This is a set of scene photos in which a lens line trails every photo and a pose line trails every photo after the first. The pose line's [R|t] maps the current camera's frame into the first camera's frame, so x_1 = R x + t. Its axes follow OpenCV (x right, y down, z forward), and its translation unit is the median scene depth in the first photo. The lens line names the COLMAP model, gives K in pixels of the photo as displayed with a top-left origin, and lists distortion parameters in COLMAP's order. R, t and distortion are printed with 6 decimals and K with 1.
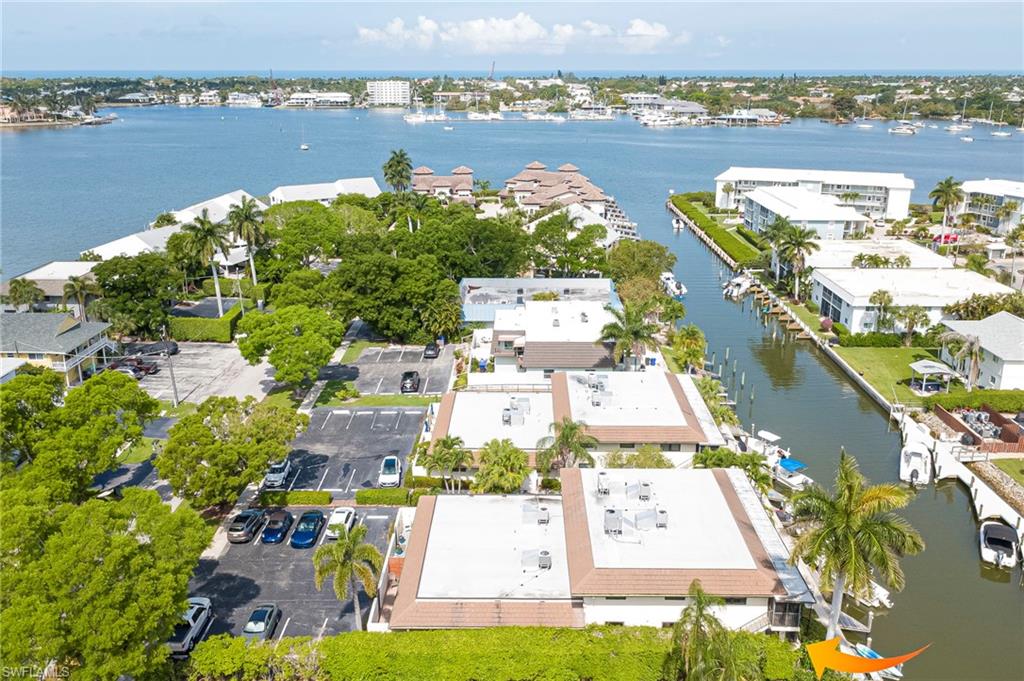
lens RADIAL K [[831.9, 0, 512.0], [0, 831.9, 340.5], [0, 0, 1]] dist [0.009584, 0.004266]
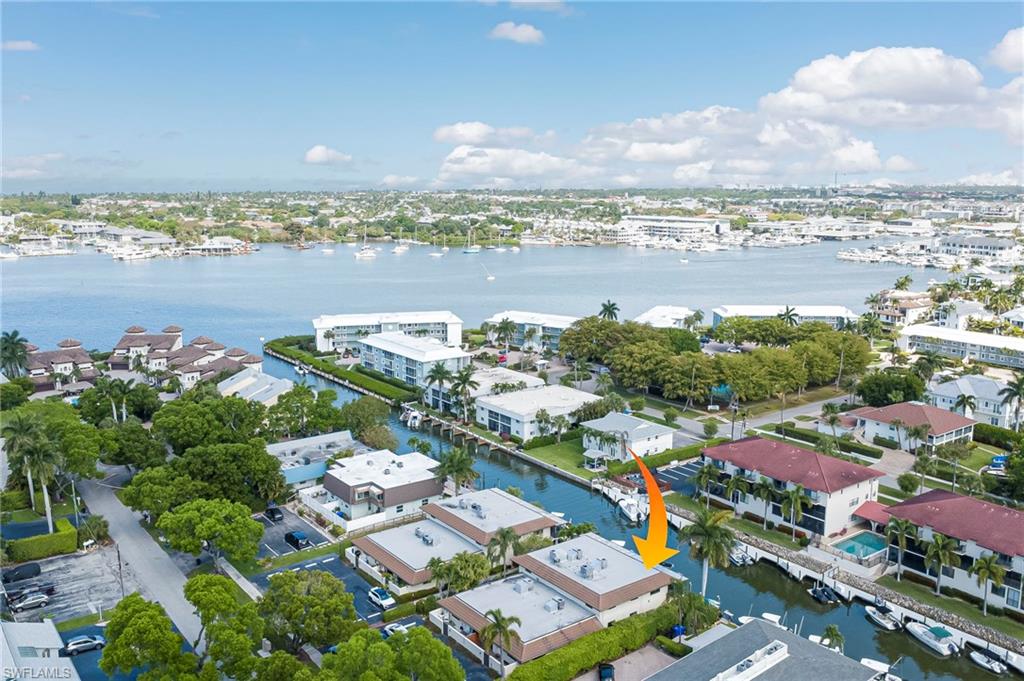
lens RADIAL K [[831.9, 0, 512.0], [0, 831.9, 340.5], [0, 0, 1]] dist [0.009584, 0.004266]
pose [[0.797425, -0.102858, 0.594587, -0.413628], [0.181846, 0.980519, -0.074261, -0.067191], [-0.575366, 0.167341, 0.800594, -0.174069]]
